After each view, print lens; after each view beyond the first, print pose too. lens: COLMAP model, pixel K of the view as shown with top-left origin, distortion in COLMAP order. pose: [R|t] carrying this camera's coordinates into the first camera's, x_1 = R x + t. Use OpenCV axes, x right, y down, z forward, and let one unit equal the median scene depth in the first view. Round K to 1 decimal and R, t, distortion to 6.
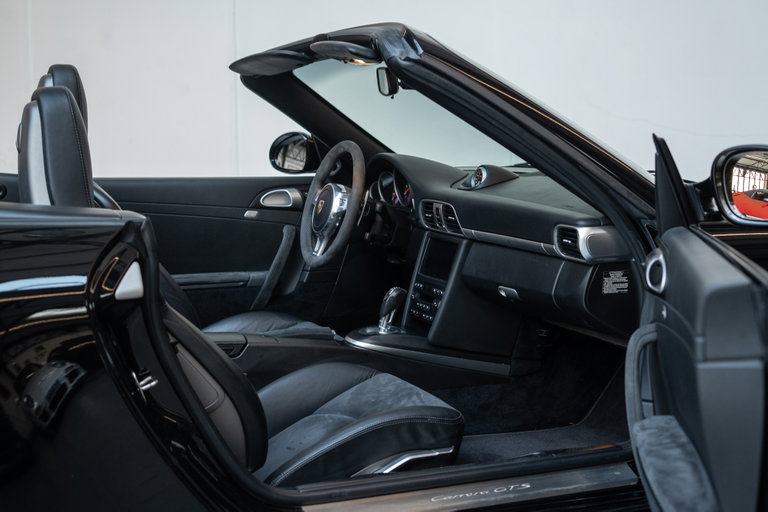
lens RADIAL K [[1151.5, 0, 383.7], [0, 1151.5, 258.5], [0, 0, 1]] dist [0.016622, 0.000000]
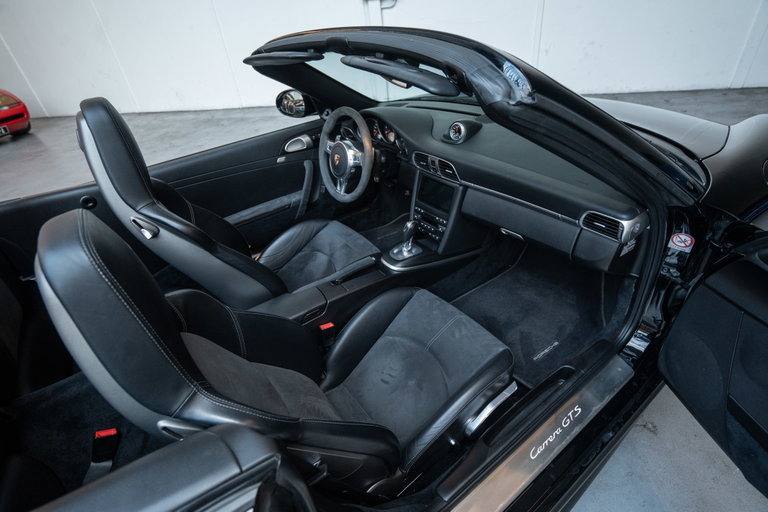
lens RADIAL K [[393.5, 0, 390.6], [0, 393.5, 256.2], [0, 0, 1]] dist [-0.017591, 0.001851]
pose [[0.963538, -0.216552, 0.157162, -0.098205], [0.124751, 0.883193, 0.452114, -0.158347], [-0.236710, -0.416023, 0.878005, 0.543248]]
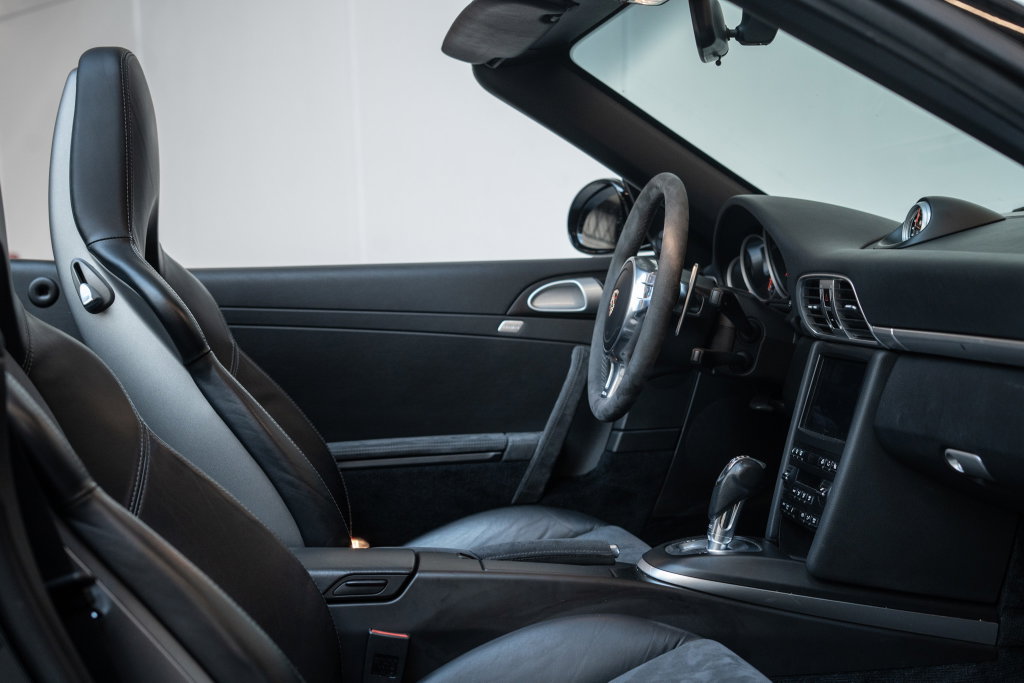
lens RADIAL K [[1535.3, 0, 532.2], [0, 1535.3, 344.6], [0, 0, 1]] dist [0.016622, 0.000000]
pose [[0.968621, -0.027094, -0.247060, 0.083702], [0.012470, 0.998086, -0.060565, 0.015881], [0.248228, 0.055584, 0.967106, 0.346059]]
